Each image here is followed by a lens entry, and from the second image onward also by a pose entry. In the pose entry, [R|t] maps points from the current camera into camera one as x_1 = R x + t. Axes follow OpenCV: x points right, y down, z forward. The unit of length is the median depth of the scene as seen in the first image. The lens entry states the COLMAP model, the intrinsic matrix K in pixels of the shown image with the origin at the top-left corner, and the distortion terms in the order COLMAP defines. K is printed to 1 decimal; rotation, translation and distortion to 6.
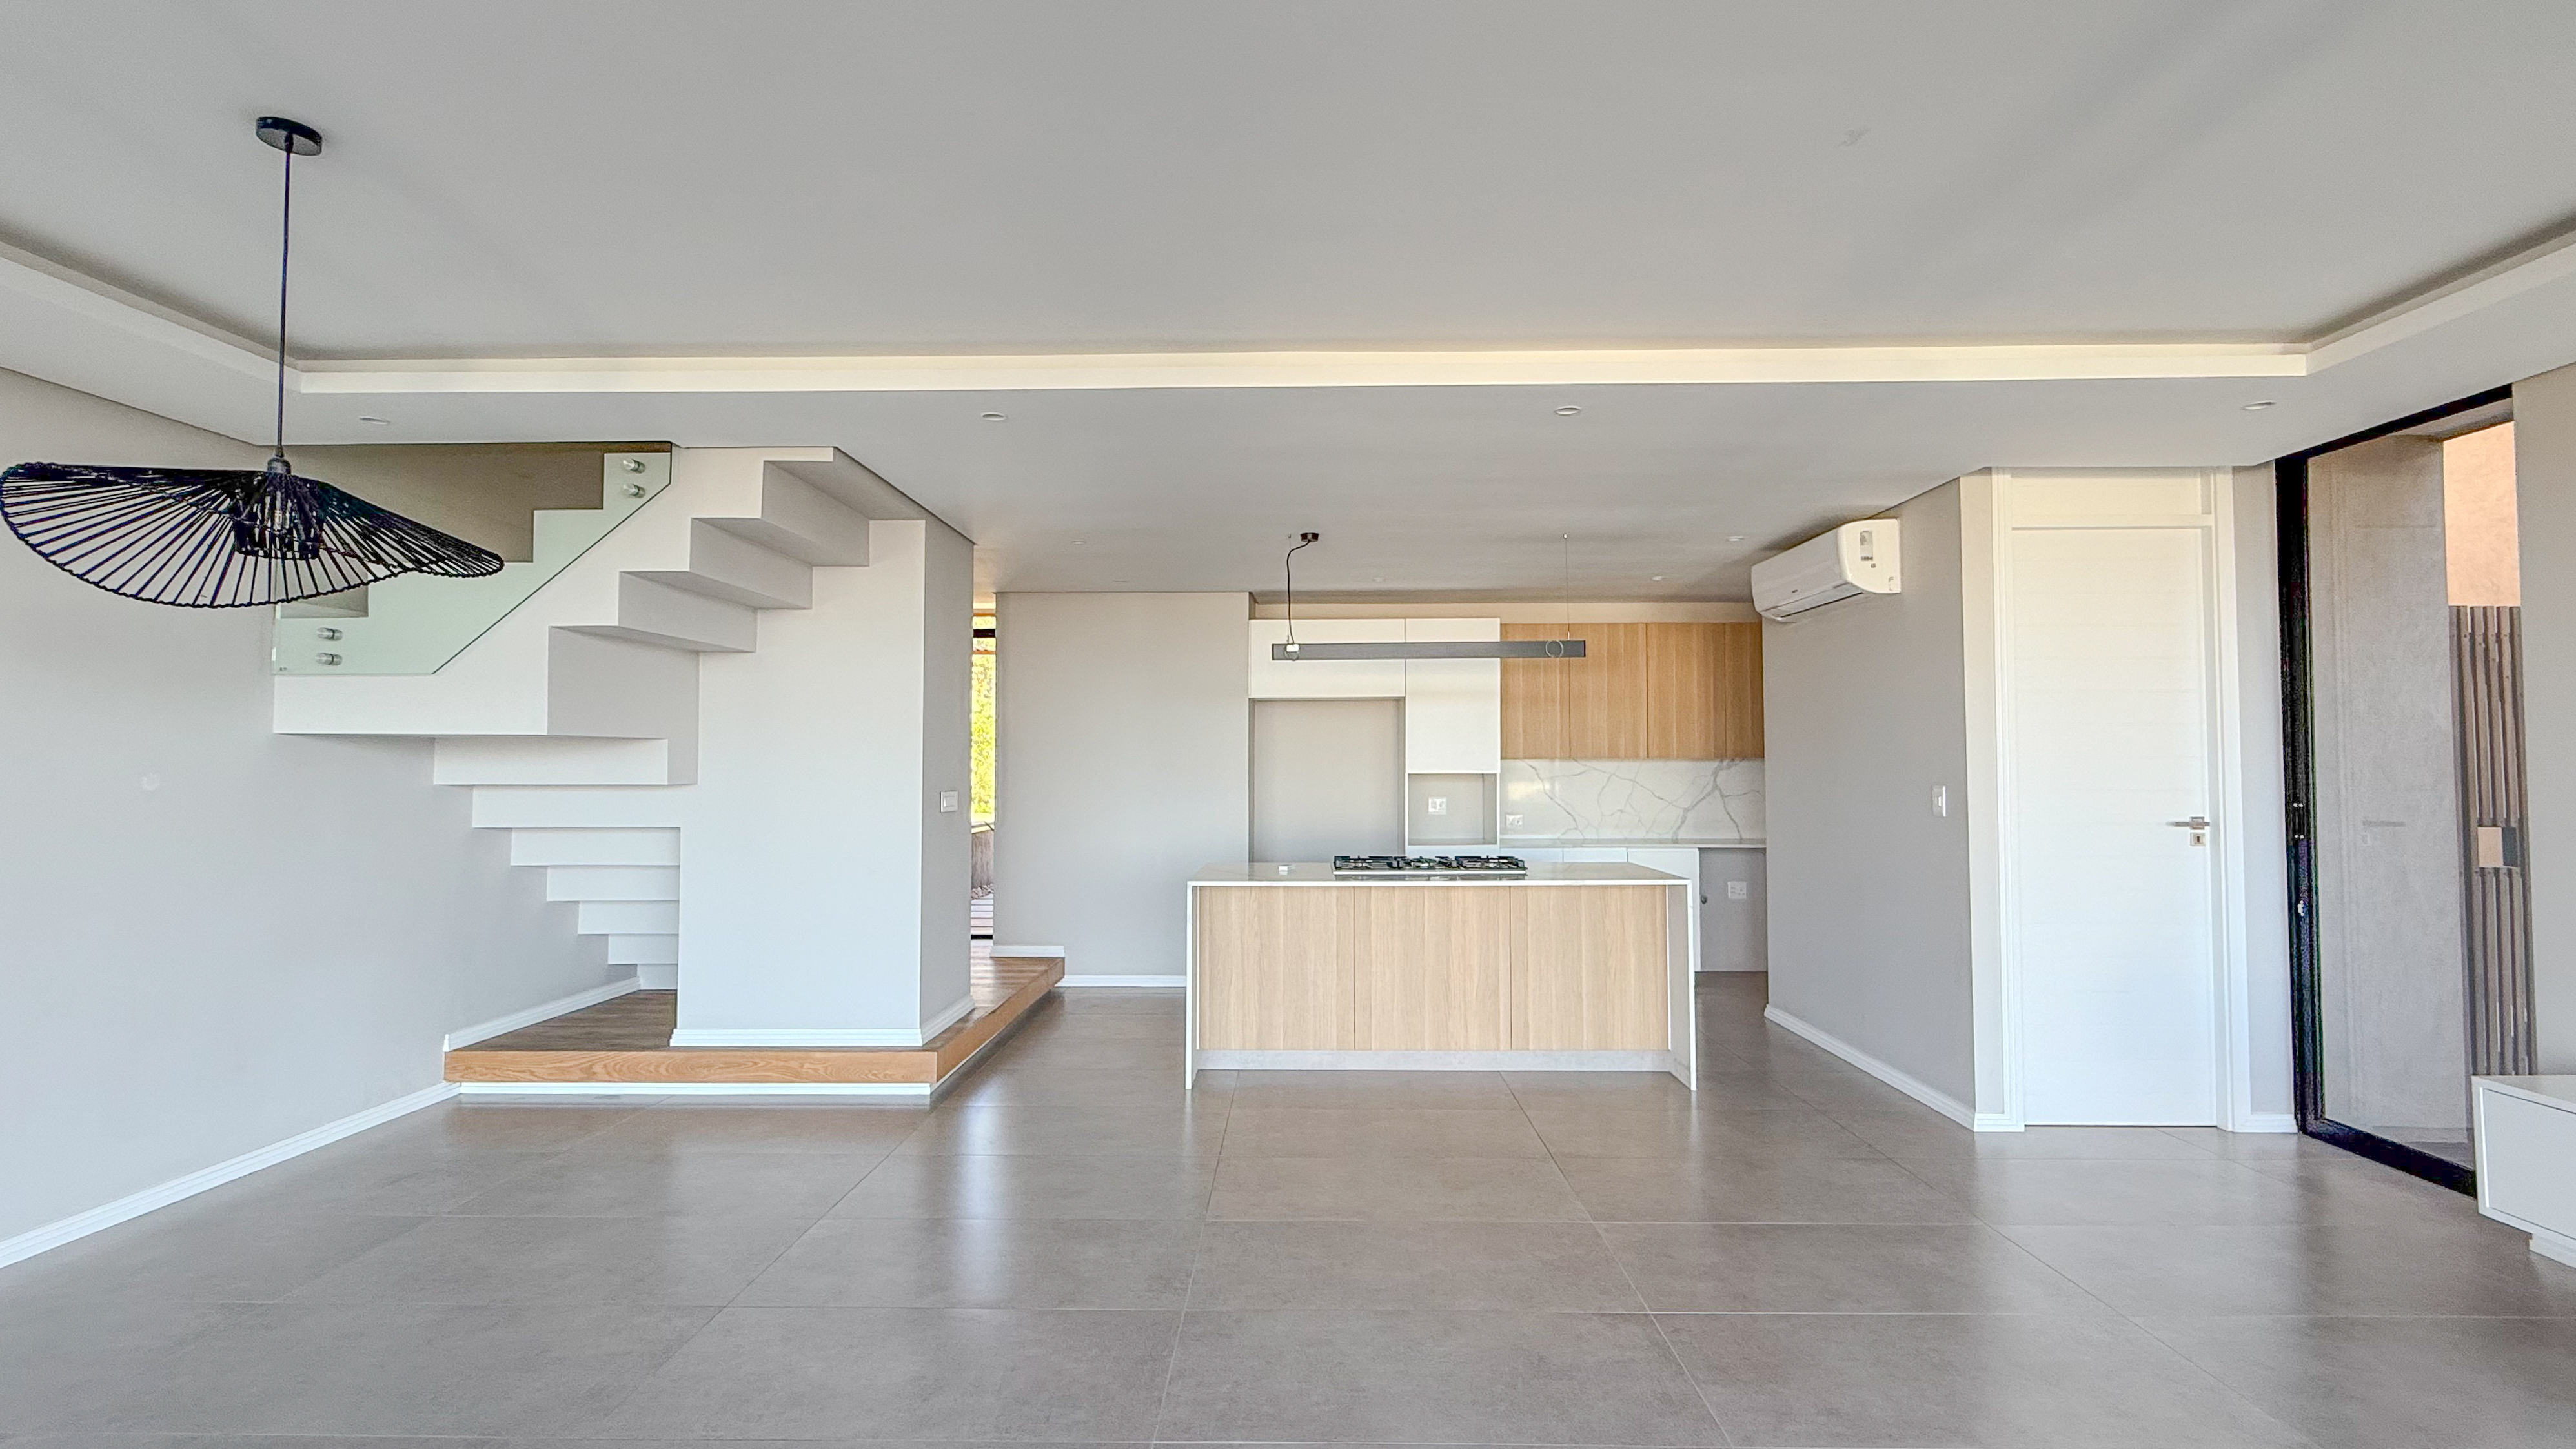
lens RADIAL K [[1170.6, 0, 1295.9], [0, 1170.6, 719.1], [0, 0, 1]] dist [0.024737, 0.000271]
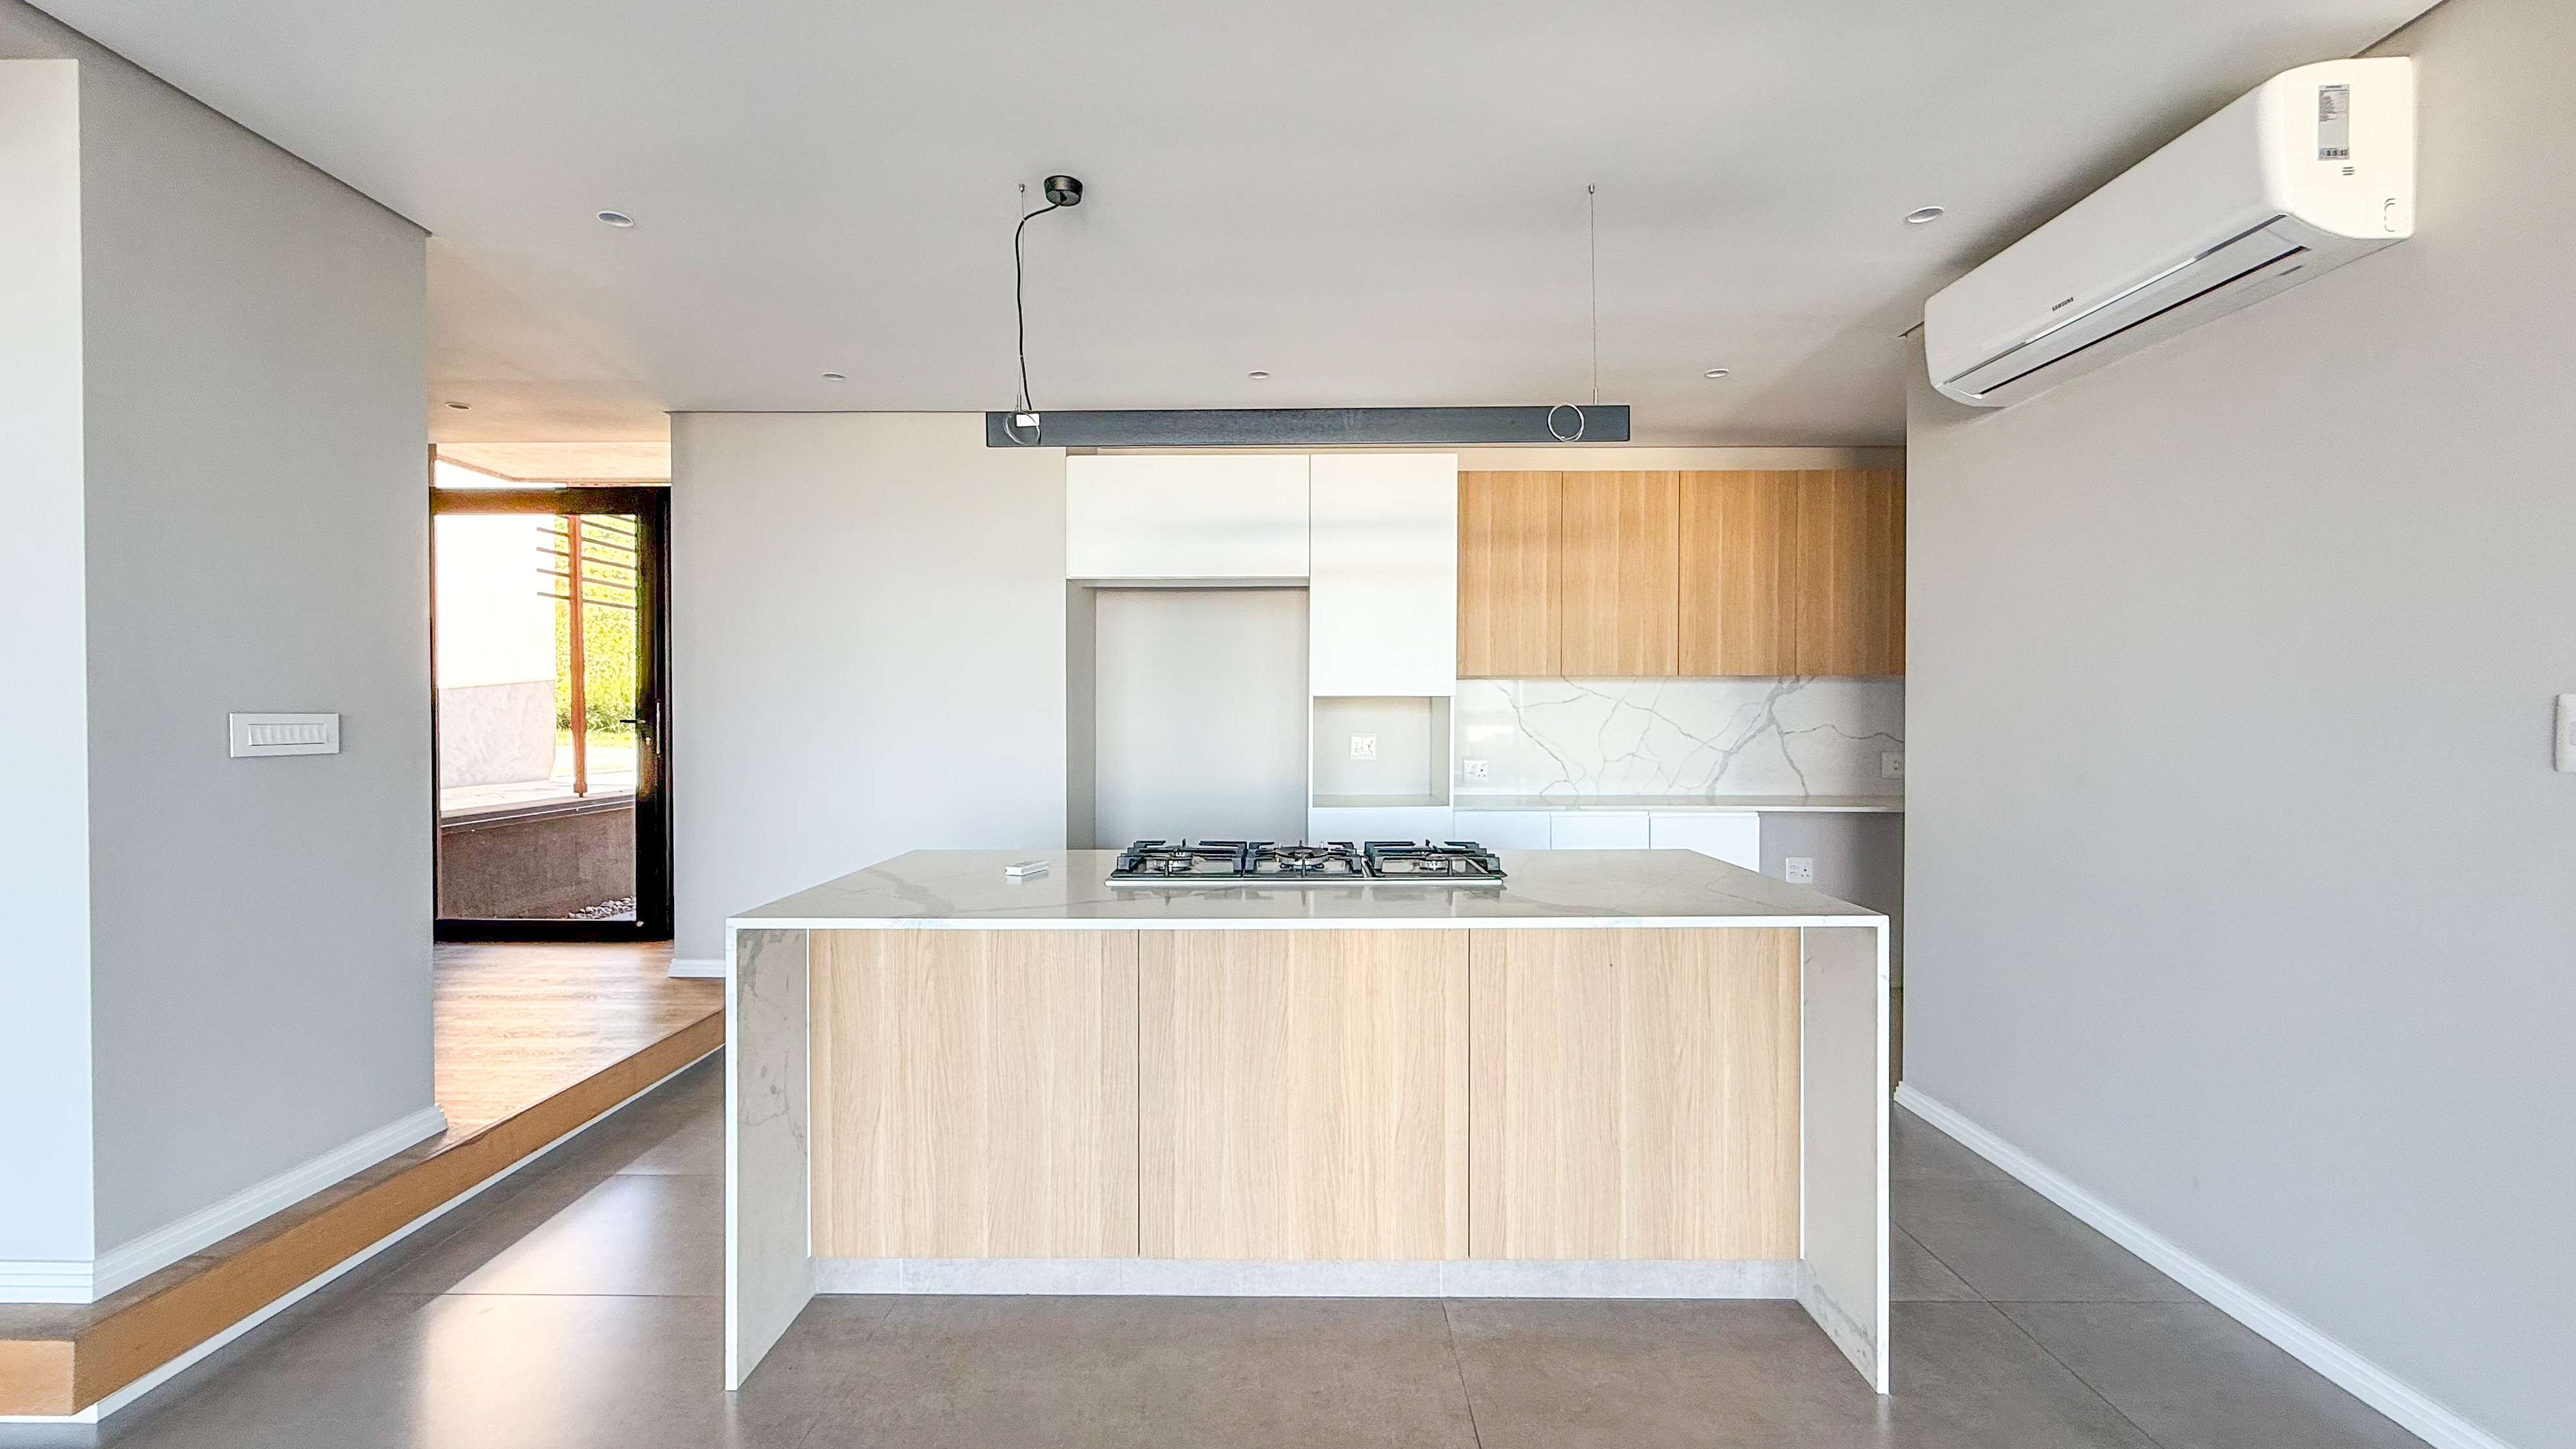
lens RADIAL K [[1047.1, 0, 1280.9], [0, 1047.1, 726.6], [0, 0, 1]] dist [0.004027, -0.000126]
pose [[0.999991, 0.001755, 0.003823, 0.104275], [-0.001957, 0.998562, 0.053573, 0.044021], [-0.003724, -0.053580, 0.998557, 0.580626]]
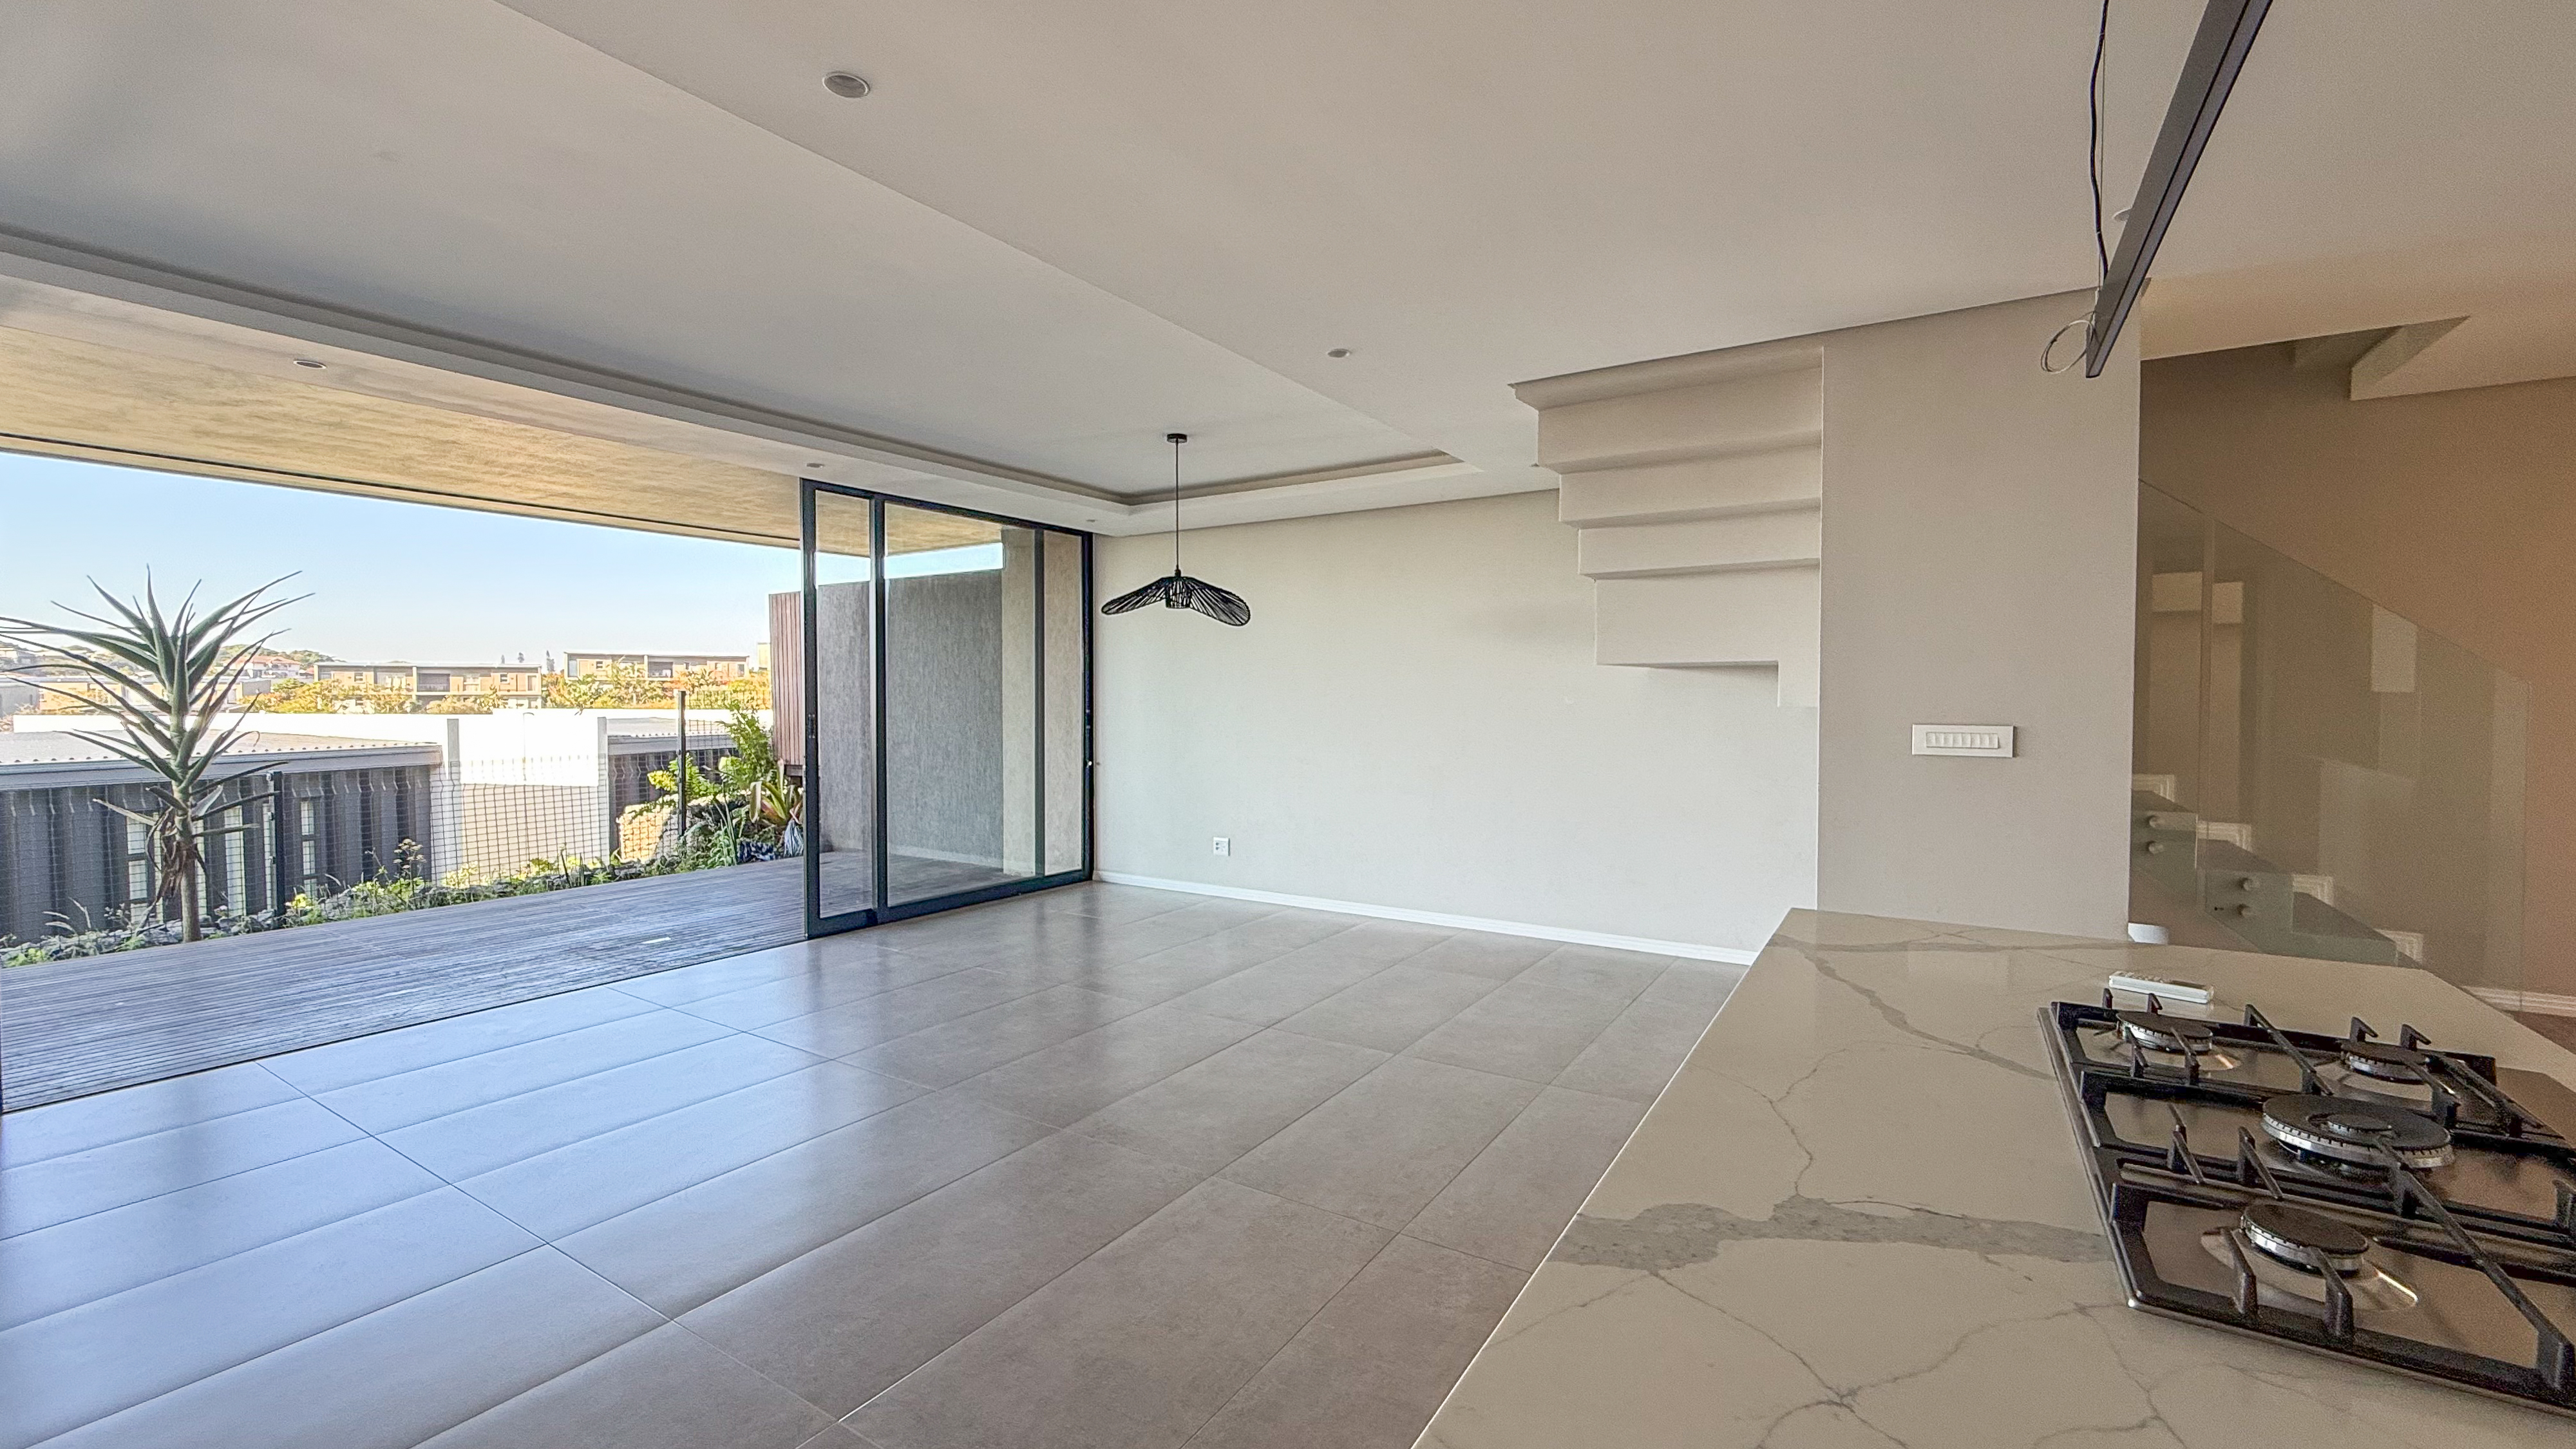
lens RADIAL K [[1047.1, 0, 1277.6], [0, 1047.1, 727.4], [0, 0, 1]] dist [0.004027, -0.000126]
pose [[-0.526540, 0.025606, -0.849765, 0.396081], [0.036436, 0.999308, 0.007535, 0.044978], [0.849369, -0.026995, -0.527109, 0.991816]]
